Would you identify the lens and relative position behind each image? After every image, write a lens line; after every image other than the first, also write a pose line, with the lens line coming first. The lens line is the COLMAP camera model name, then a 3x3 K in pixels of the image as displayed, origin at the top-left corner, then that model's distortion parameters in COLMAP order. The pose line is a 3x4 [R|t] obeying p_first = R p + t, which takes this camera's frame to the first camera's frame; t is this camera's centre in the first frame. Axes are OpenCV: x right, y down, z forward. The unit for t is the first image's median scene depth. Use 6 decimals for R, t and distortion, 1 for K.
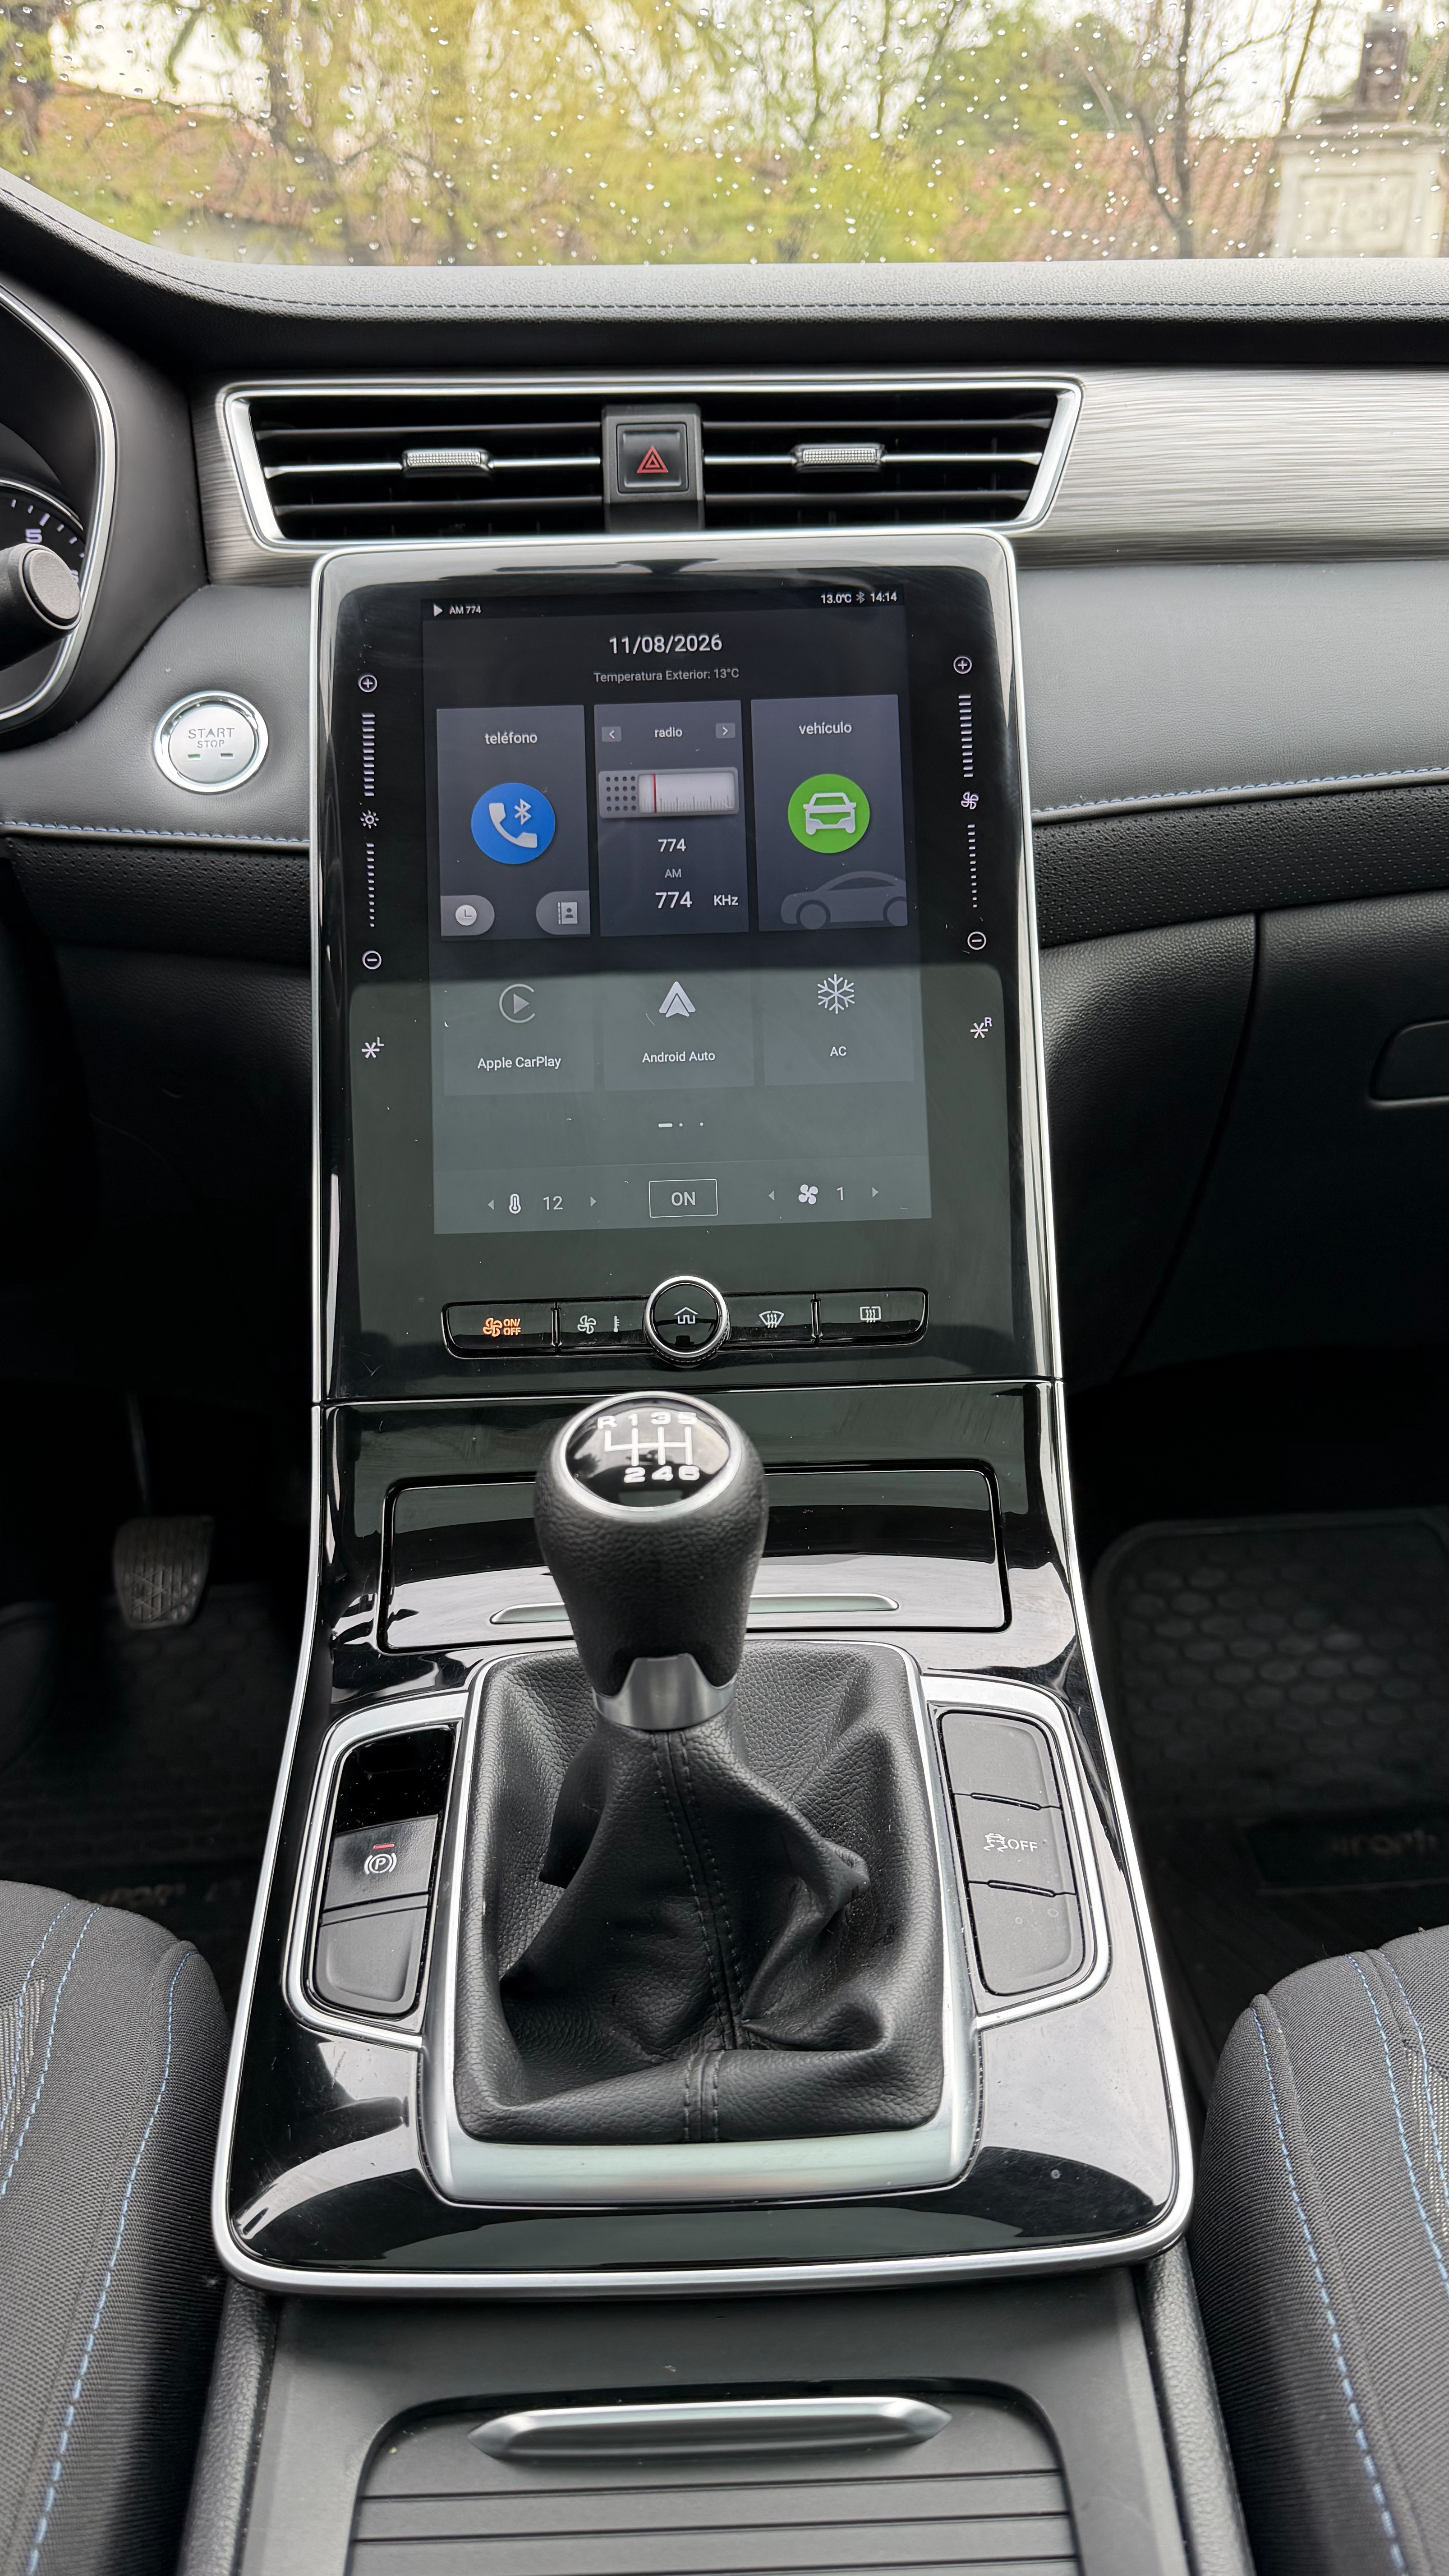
lens RADIAL K [[1839.0, 0, 725.2], [0, 1839.0, 1283.7], [0, 0, 1]] dist [-0.011083, -0.001664]
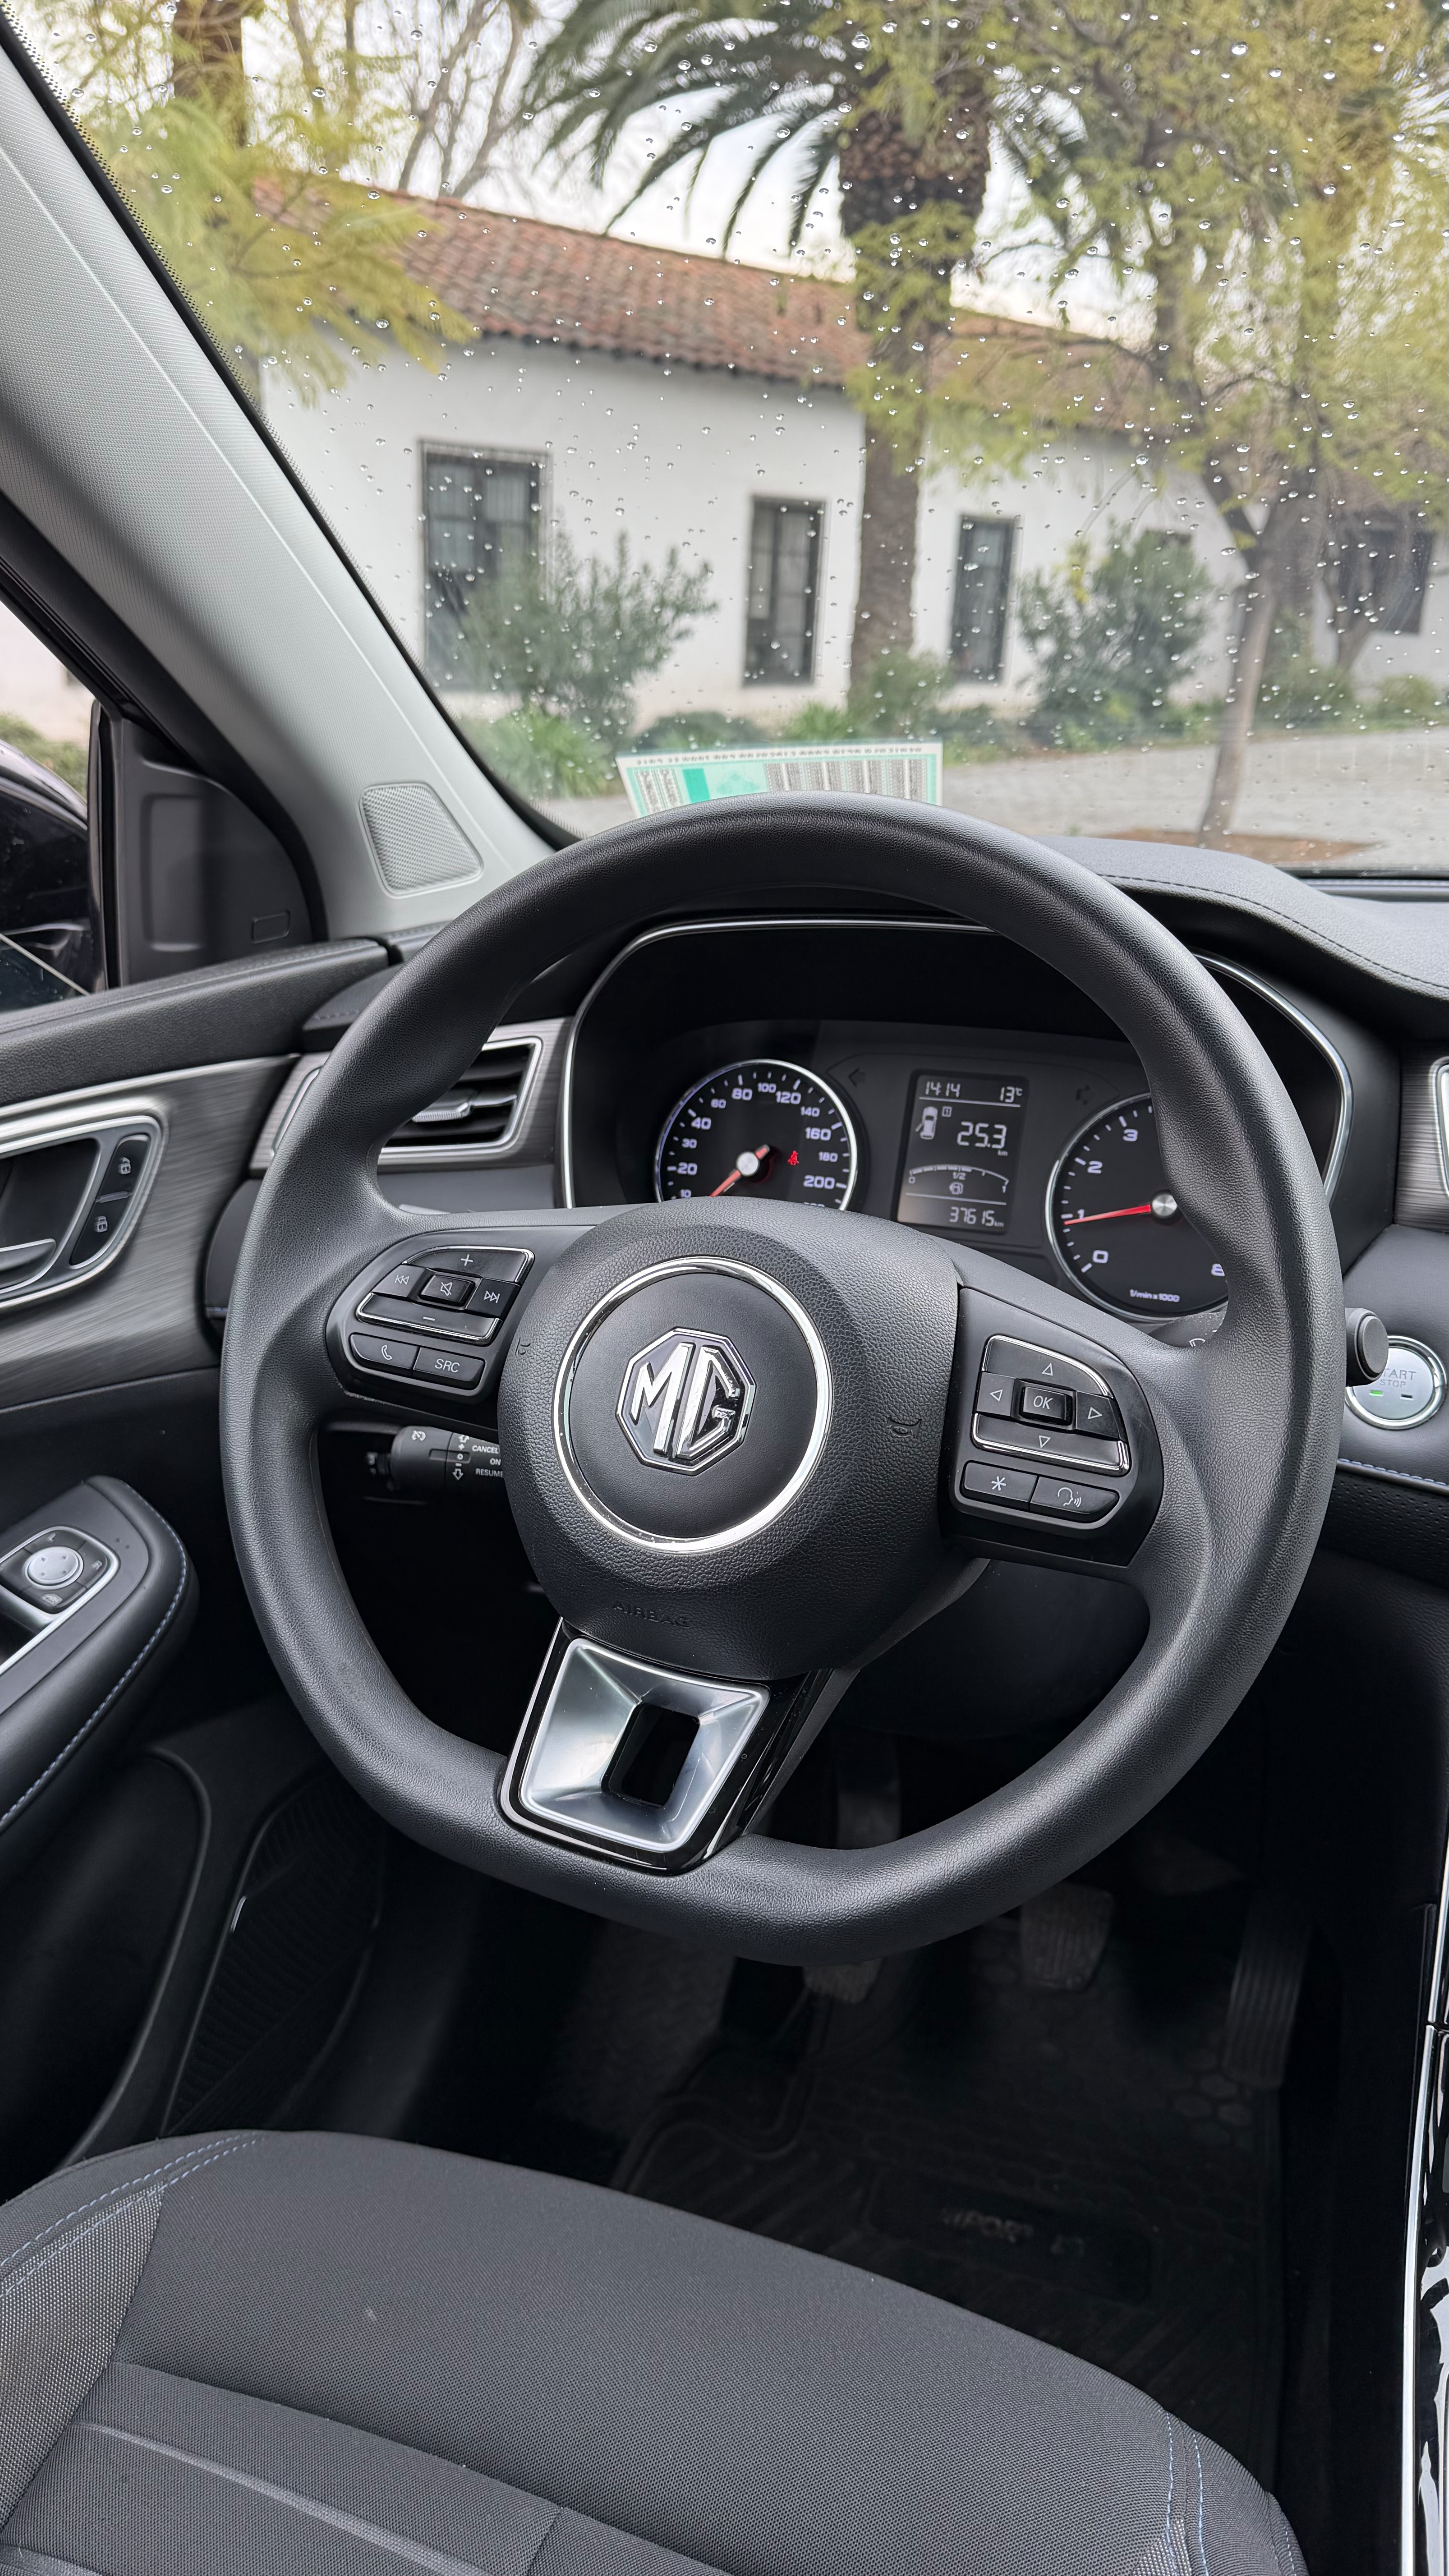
lens RADIAL K [[1839.0, 0, 720.6], [0, 1839.0, 1292.6], [0, 0, 1]] dist [-0.011083, -0.001664]
pose [[0.924735, 0.154306, -0.347930, -0.173059], [-0.177943, 0.983352, -0.036825, -0.145466], [0.336456, 0.095965, 0.936797, -0.135252]]
